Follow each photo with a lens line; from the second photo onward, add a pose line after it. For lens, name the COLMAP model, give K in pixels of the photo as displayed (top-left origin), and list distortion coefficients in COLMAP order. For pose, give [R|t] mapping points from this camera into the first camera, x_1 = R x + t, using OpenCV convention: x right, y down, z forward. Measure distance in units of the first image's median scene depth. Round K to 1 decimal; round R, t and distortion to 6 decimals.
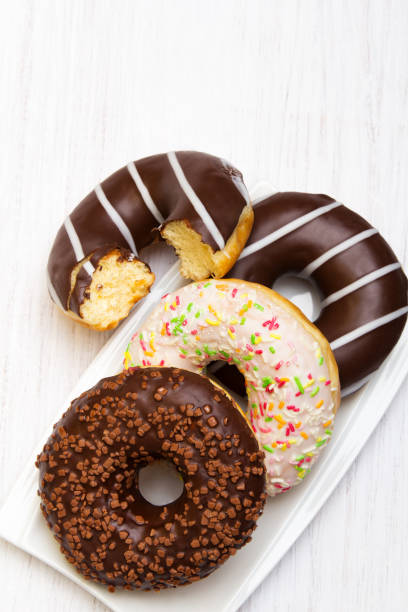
lens RADIAL K [[1292.6, 0, 204.0], [0, 1292.6, 306.0], [0, 0, 1]] dist [0.046185, 0.338522]
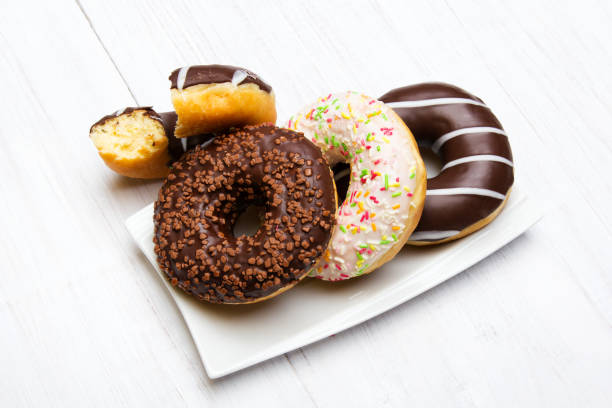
lens RADIAL K [[1292.6, 0, 280.1], [0, 1292.6, 202.9], [0, 0, 1]] dist [0.046185, 0.338522]
pose [[0.891491, 0.388512, -0.233028, 0.272301], [-0.440855, 0.862440, -0.248683, 0.420346], [0.104356, 0.324430, 0.940135, -0.138772]]
